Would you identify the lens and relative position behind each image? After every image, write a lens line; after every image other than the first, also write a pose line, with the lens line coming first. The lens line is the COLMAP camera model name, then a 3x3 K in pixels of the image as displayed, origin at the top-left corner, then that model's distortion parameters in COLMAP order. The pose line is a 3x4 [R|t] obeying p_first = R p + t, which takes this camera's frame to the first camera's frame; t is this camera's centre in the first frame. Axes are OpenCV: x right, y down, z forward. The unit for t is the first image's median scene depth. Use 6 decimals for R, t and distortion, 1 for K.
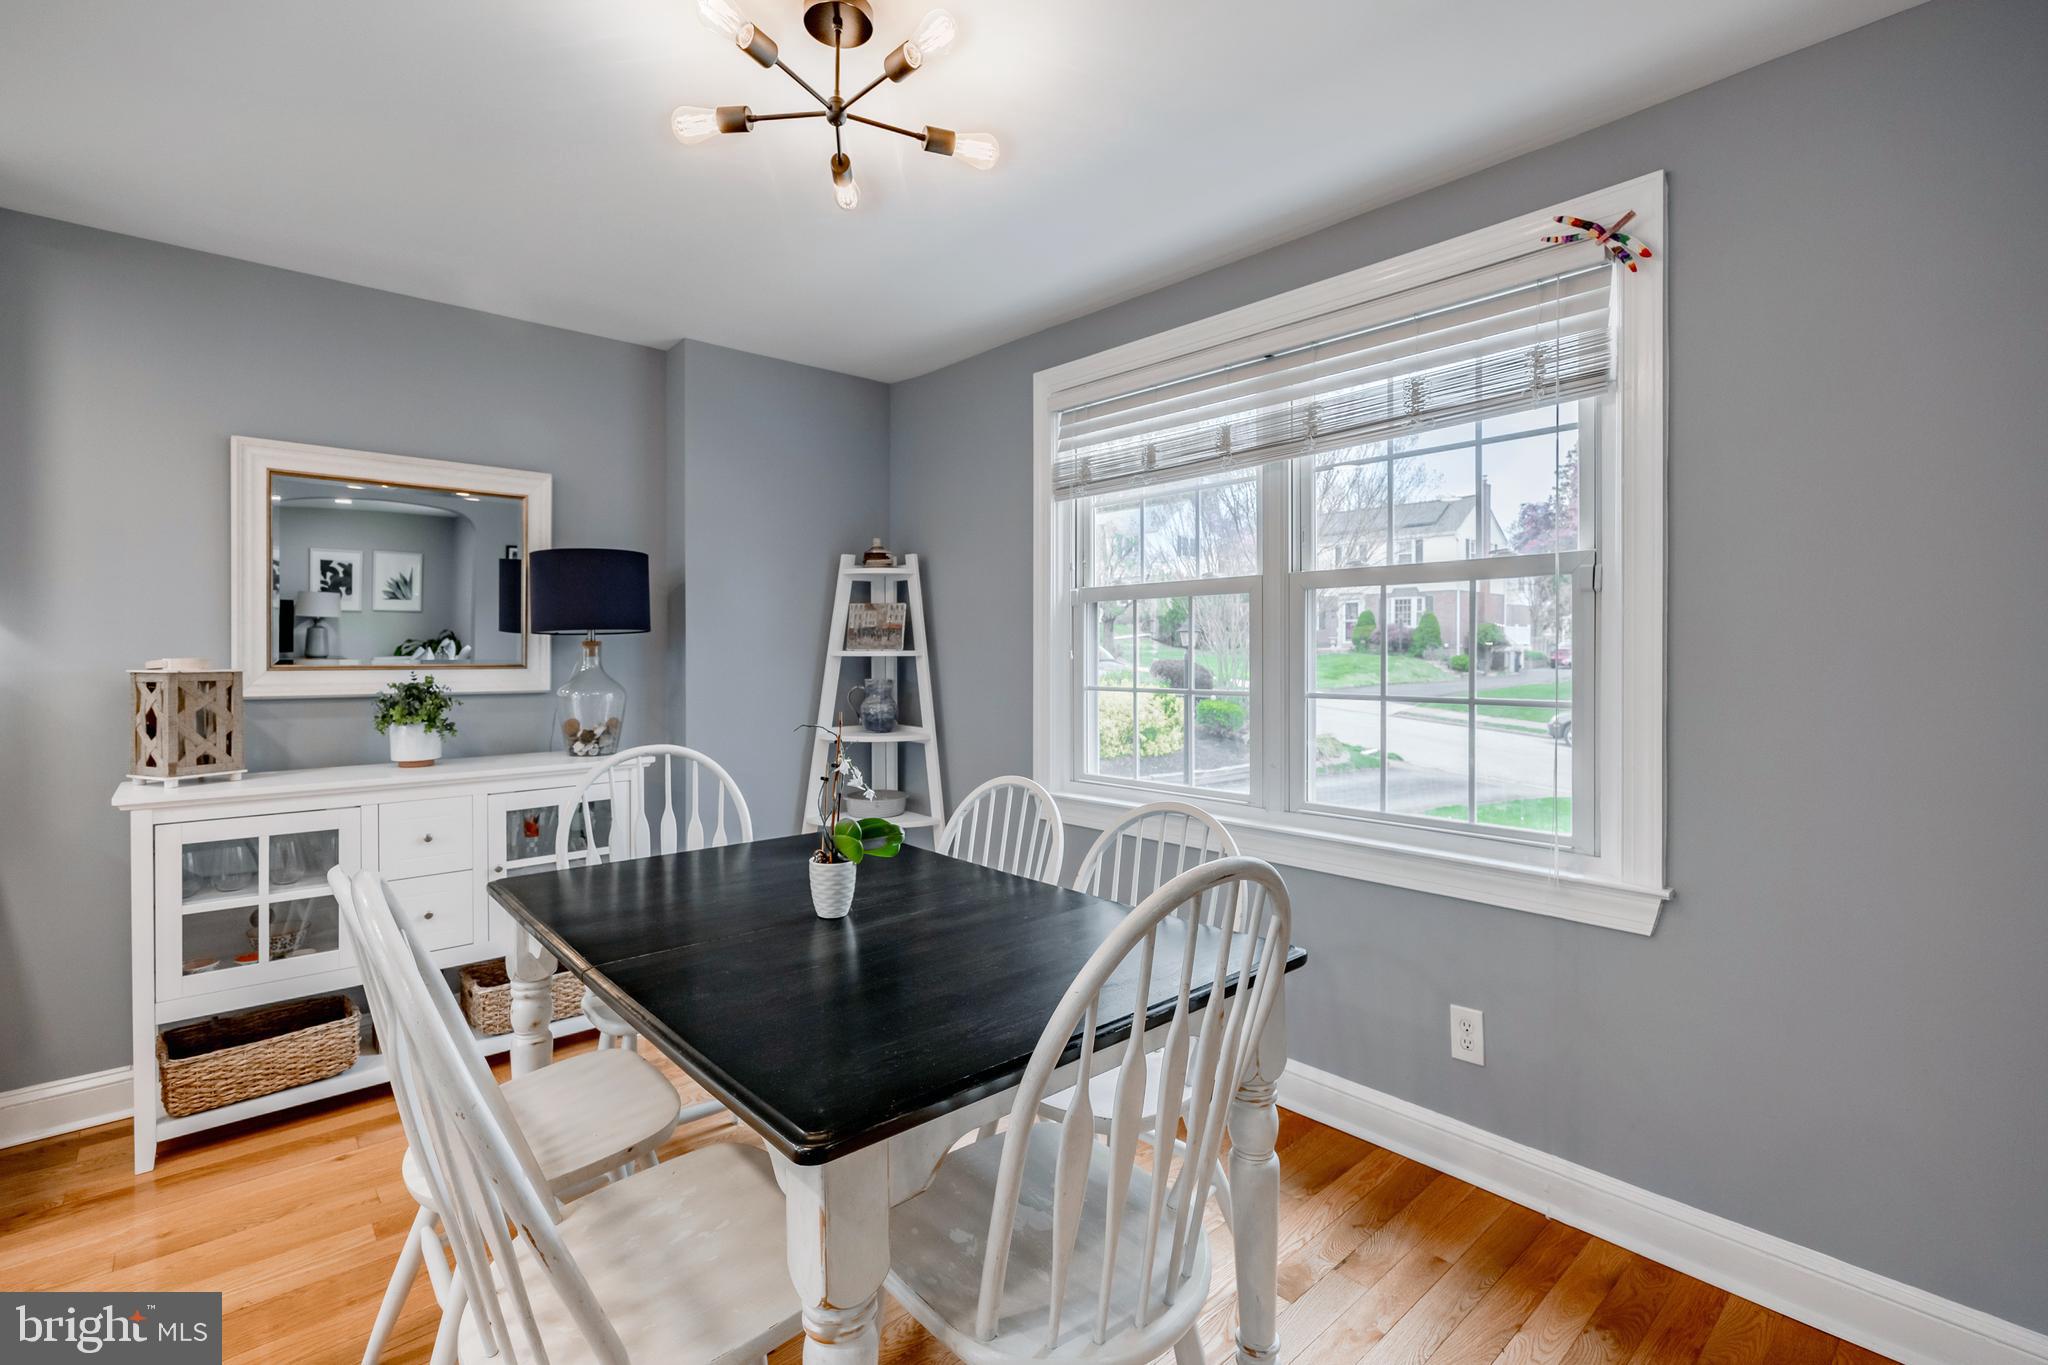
lens RADIAL K [[938.1, 0, 1011.5], [0, 938.1, 656.4], [0, 0, 1]] dist [0.007927, -0.000541]
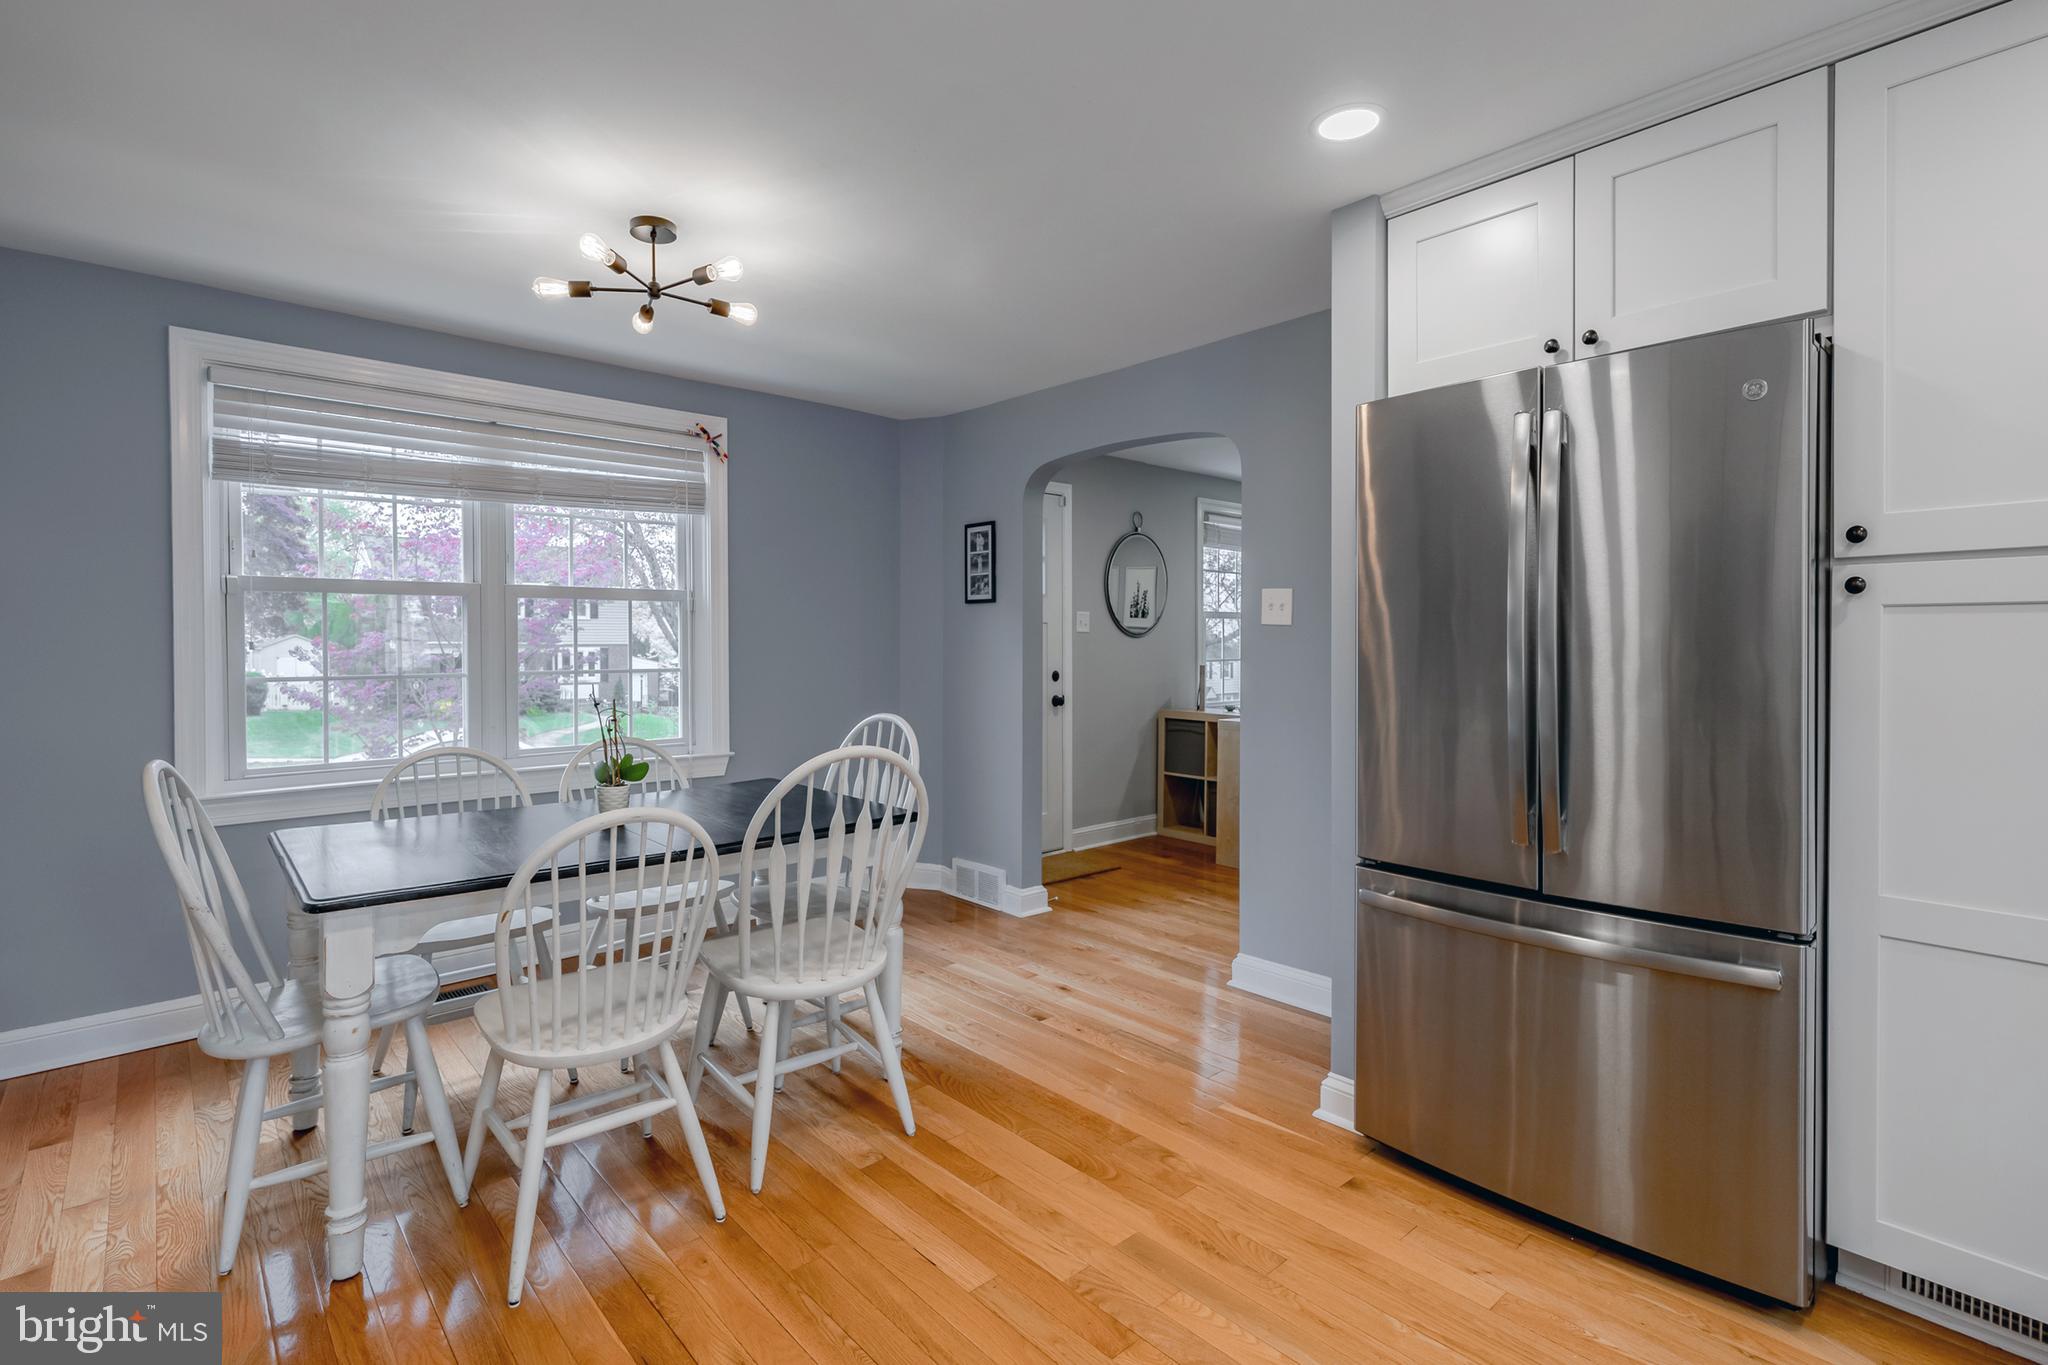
lens RADIAL K [[938.1, 0, 1015.1], [0, 938.1, 664.8], [0, 0, 1]] dist [0.007927, -0.000541]
pose [[-0.010195, -0.021387, 0.999719, -1.041446], [0.014029, 0.999670, 0.021529, 0.008014], [-0.999850, 0.014245, -0.009892, 0.259424]]
